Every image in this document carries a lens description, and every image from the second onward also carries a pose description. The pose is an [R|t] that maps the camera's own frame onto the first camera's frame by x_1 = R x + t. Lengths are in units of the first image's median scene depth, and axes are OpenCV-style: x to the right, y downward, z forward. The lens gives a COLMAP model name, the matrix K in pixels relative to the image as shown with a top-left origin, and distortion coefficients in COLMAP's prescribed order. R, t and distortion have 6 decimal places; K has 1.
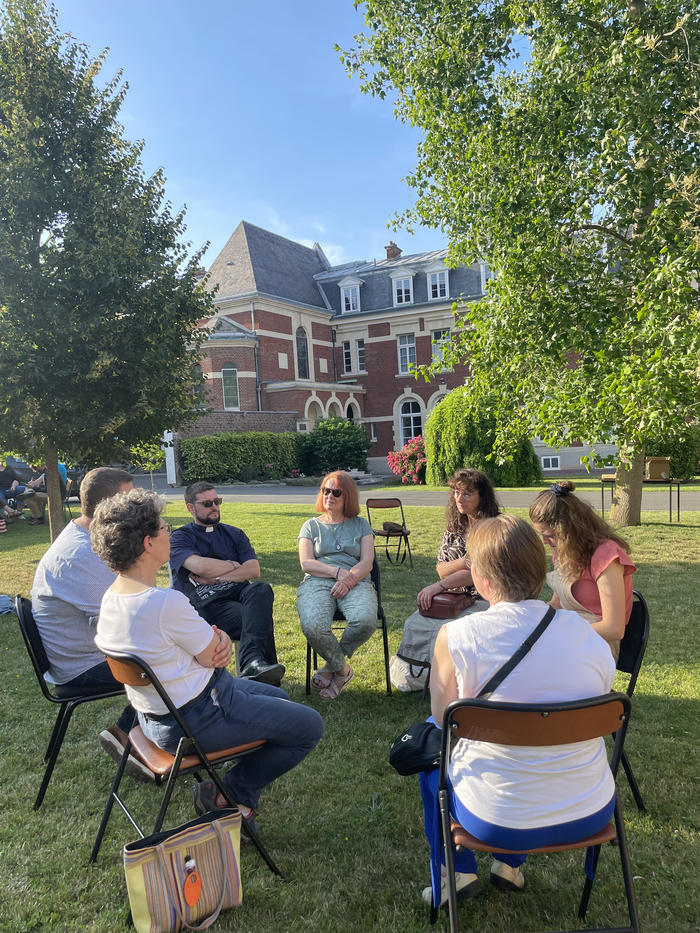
lens RADIAL K [[696.9, 0, 345.4], [0, 696.9, 474.7], [0, 0, 1]] dist [0.080125, -0.107191]
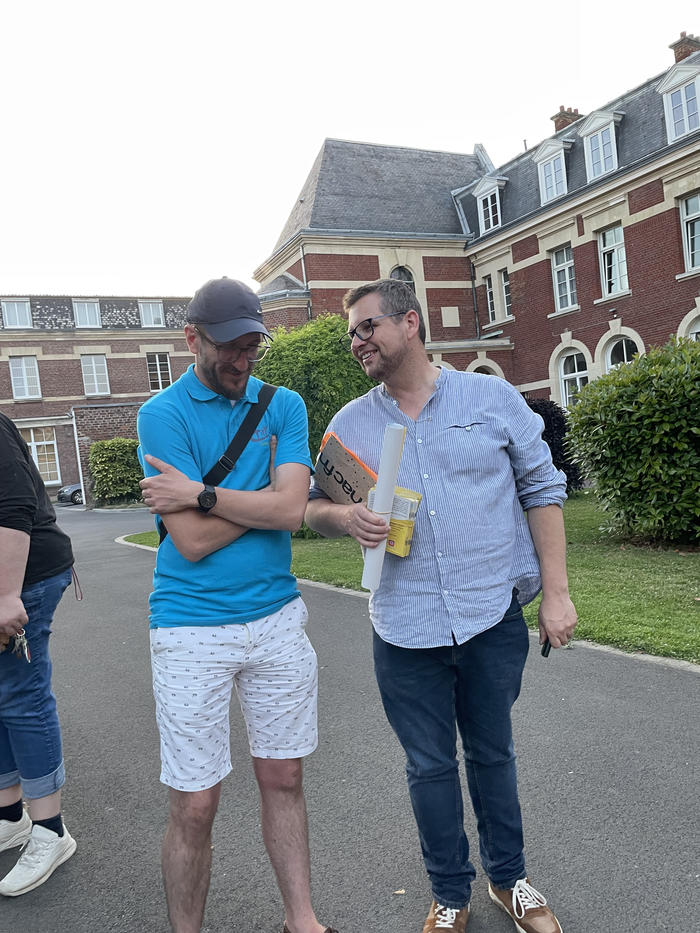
lens RADIAL K [[696.9, 0, 345.4], [0, 696.9, 474.7], [0, 0, 1]] dist [0.080125, -0.107191]
pose [[0.821865, -0.015726, -0.569465, 0.281427], [0.035657, 0.999079, 0.023871, -0.019251], [0.568565, -0.039924, 0.821669, 0.362853]]
